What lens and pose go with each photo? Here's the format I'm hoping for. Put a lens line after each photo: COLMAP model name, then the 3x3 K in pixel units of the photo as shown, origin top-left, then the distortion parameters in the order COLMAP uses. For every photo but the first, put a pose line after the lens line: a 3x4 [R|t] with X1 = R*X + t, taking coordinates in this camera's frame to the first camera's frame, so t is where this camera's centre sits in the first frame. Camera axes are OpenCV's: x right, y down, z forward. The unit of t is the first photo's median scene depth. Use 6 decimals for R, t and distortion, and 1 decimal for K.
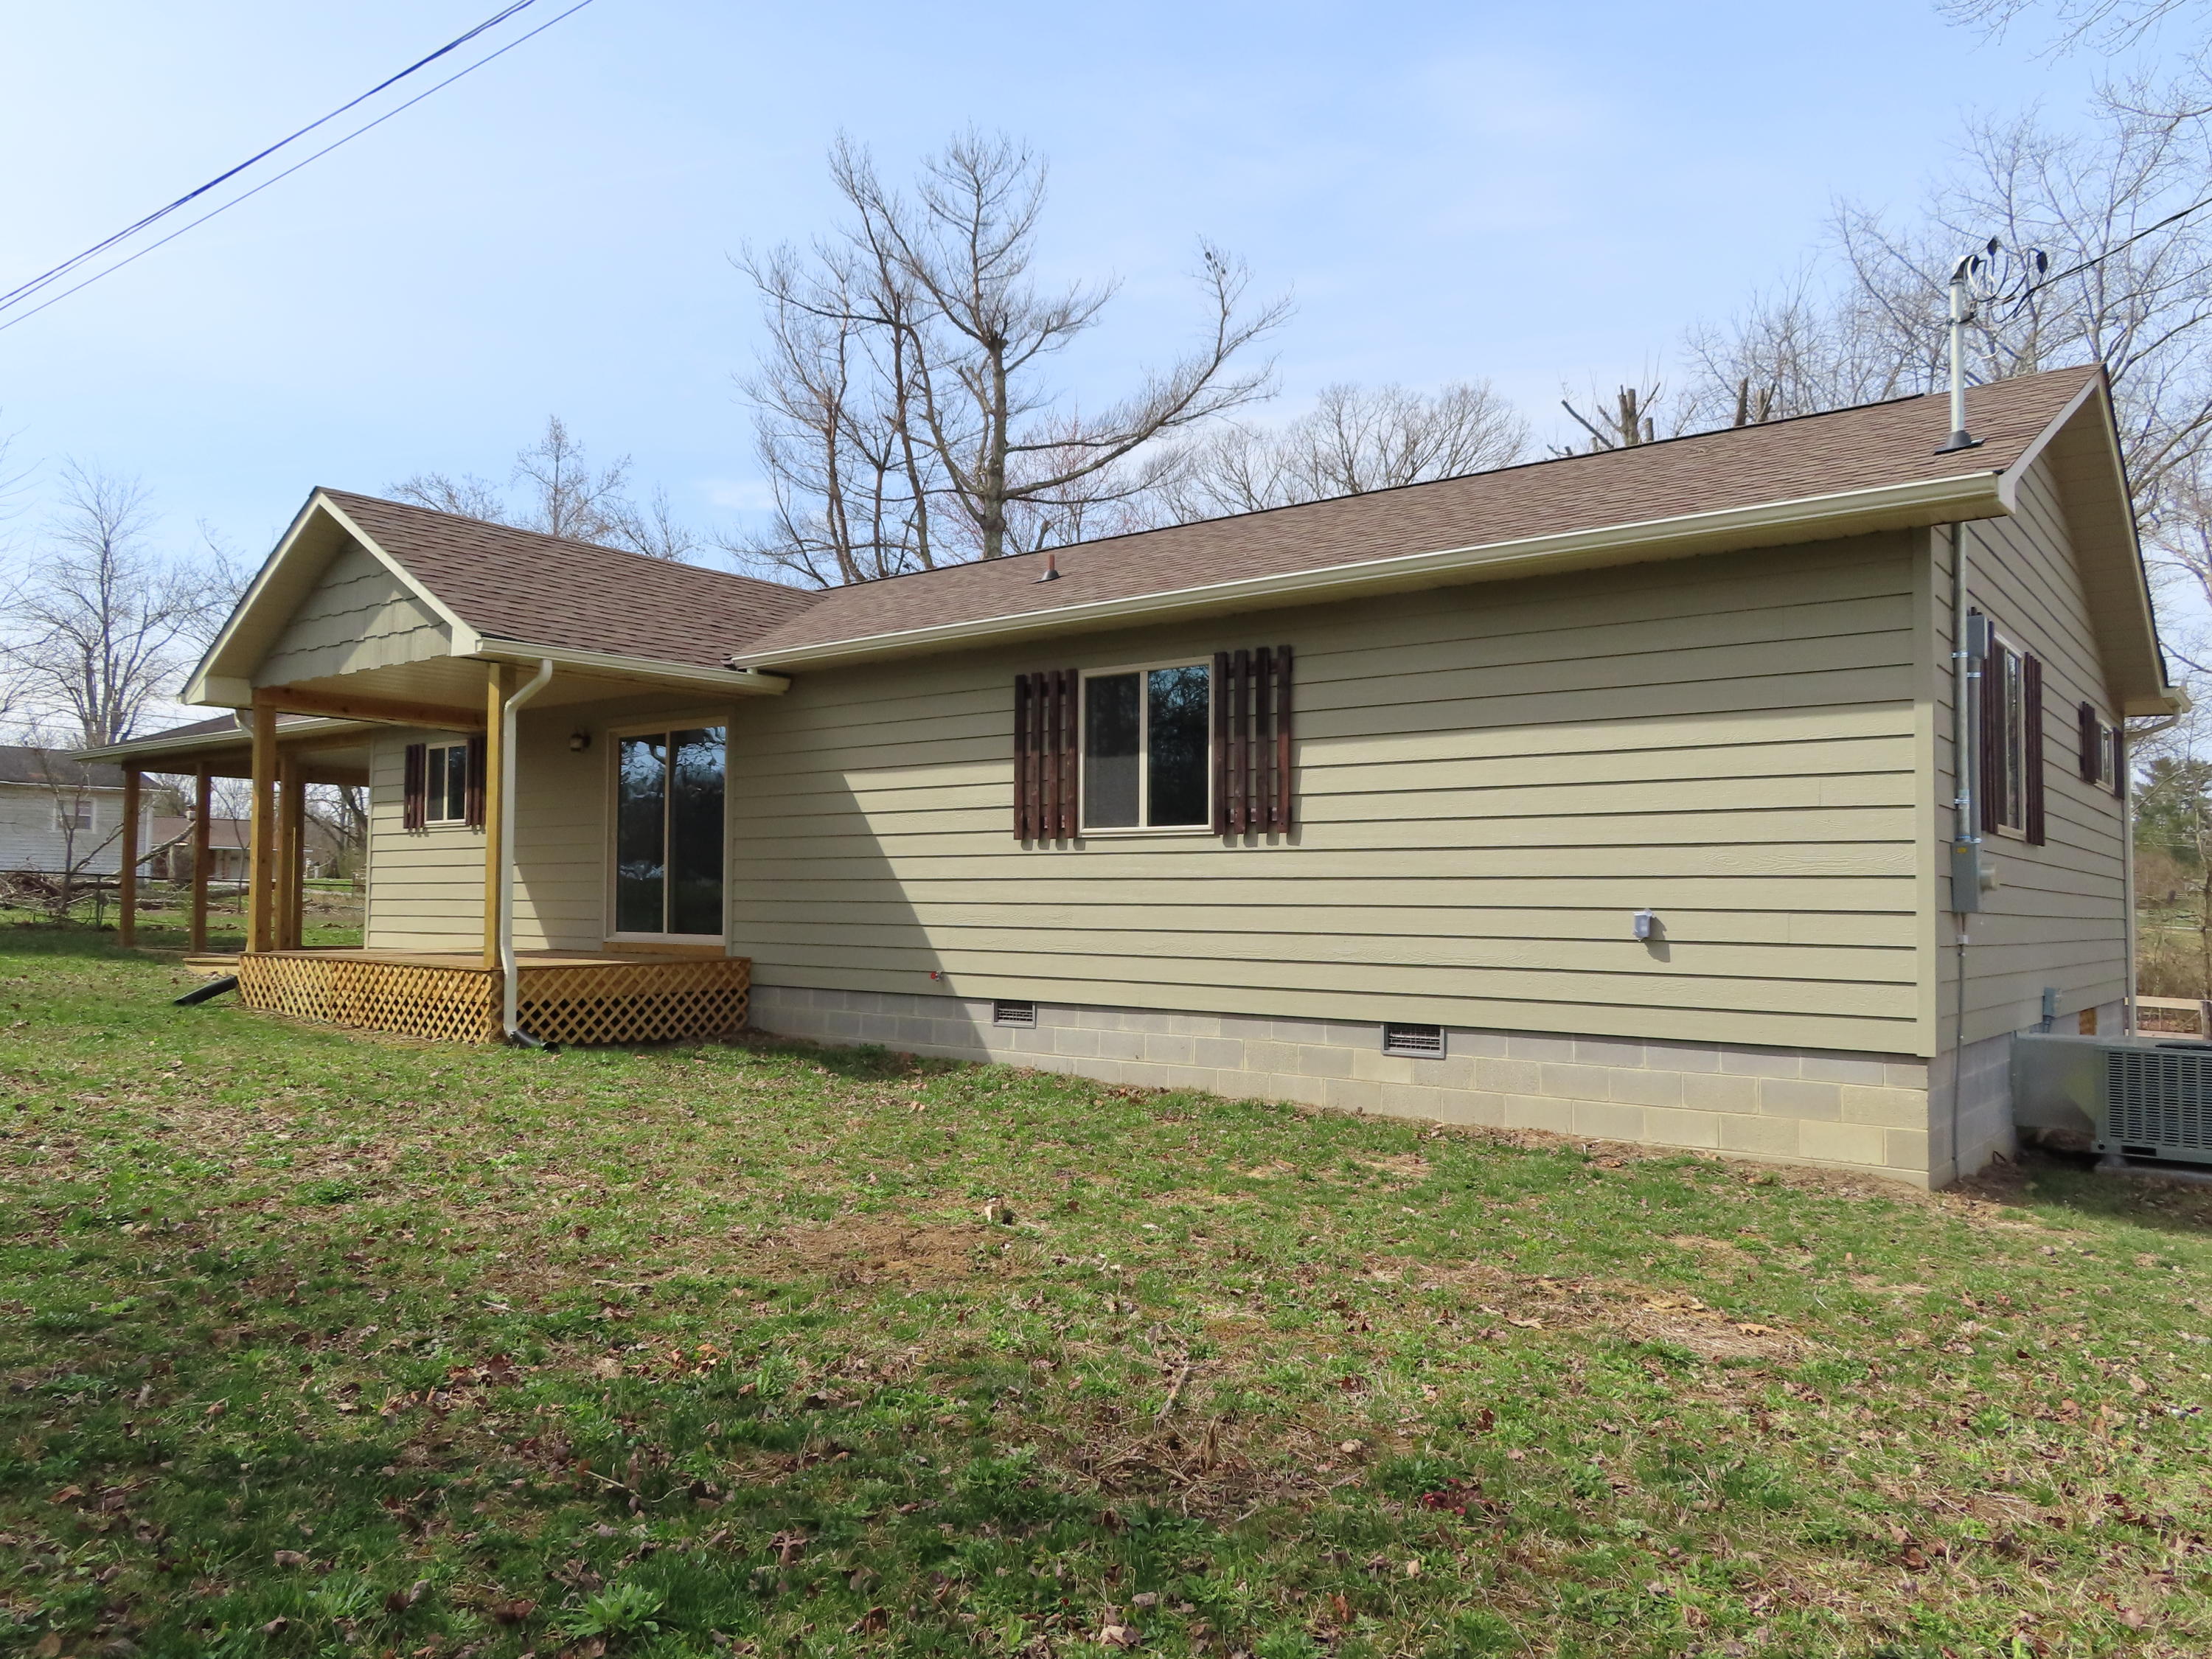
lens RADIAL K [[1557.3, 0, 1106.0], [0, 1557.3, 829.5], [0, 0, 1]] dist [-0.005877, -0.002244]
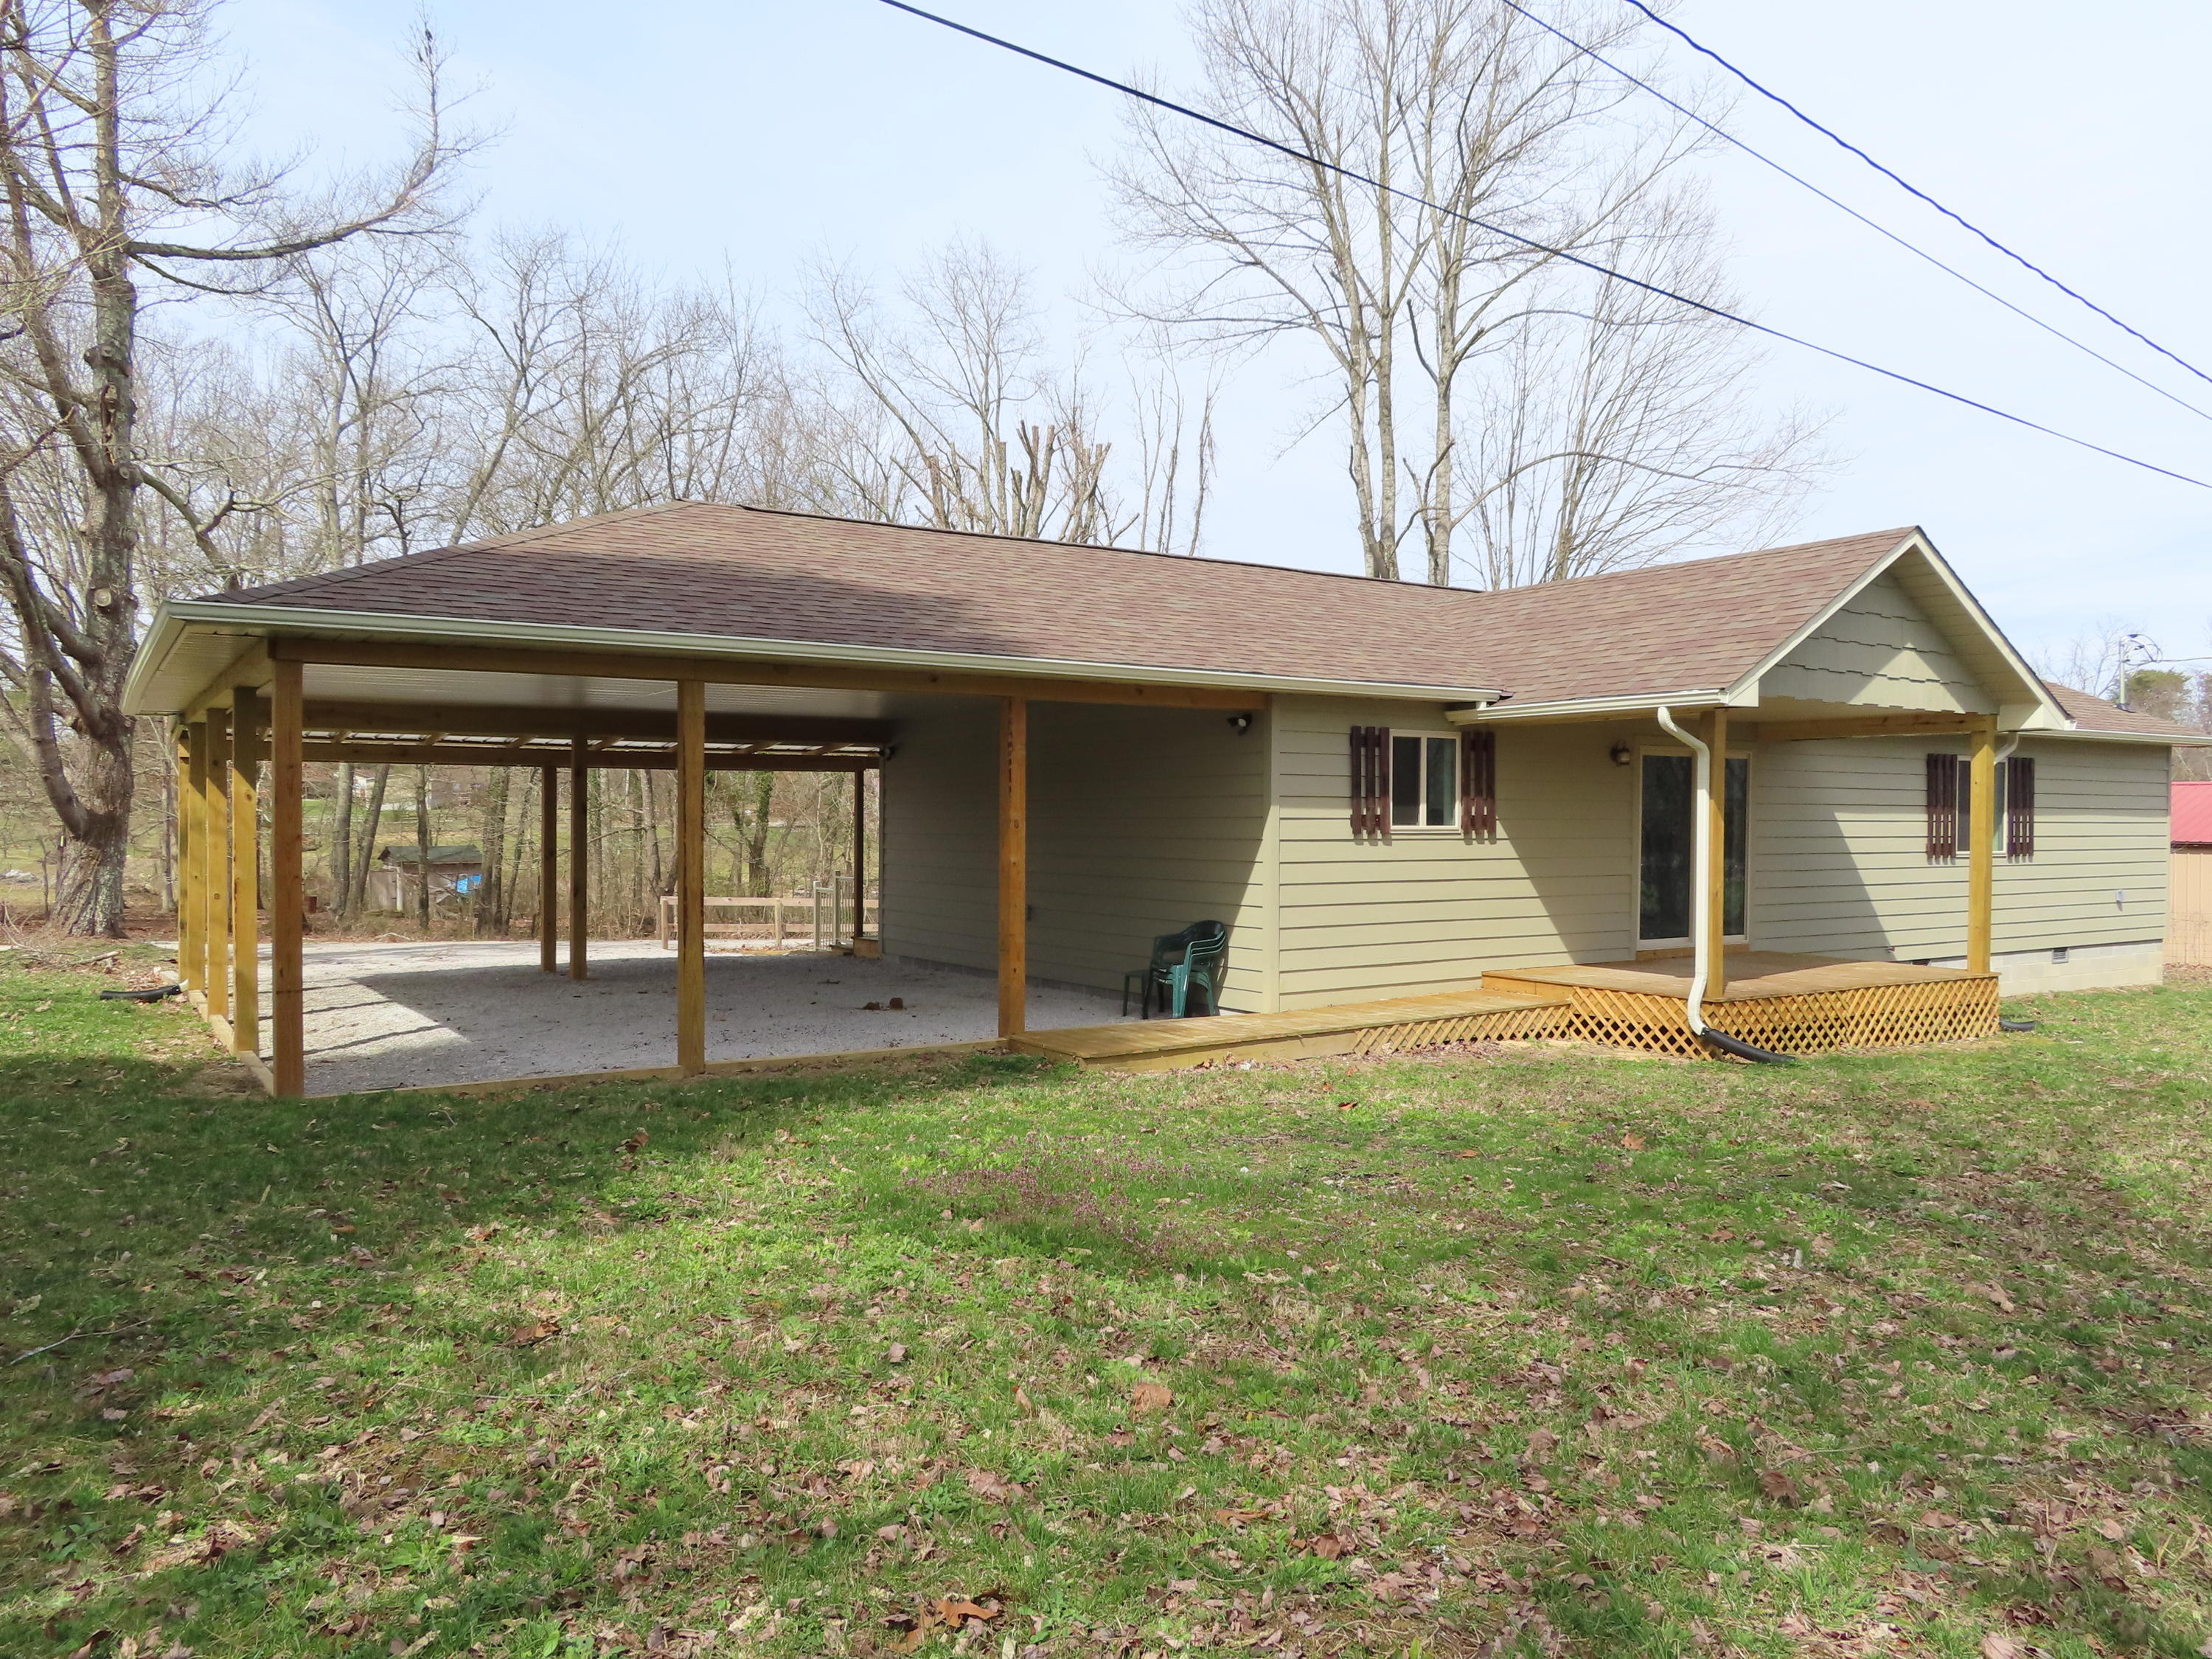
lens RADIAL K [[1557.3, 0, 1106.0], [0, 1557.3, 829.5], [0, 0, 1]] dist [-0.005877, -0.002244]
pose [[0.310264, -0.011382, 0.950582, -1.705398], [-0.044741, 0.998645, 0.026560, -0.024884], [-0.949597, -0.050771, 0.309334, 1.228289]]
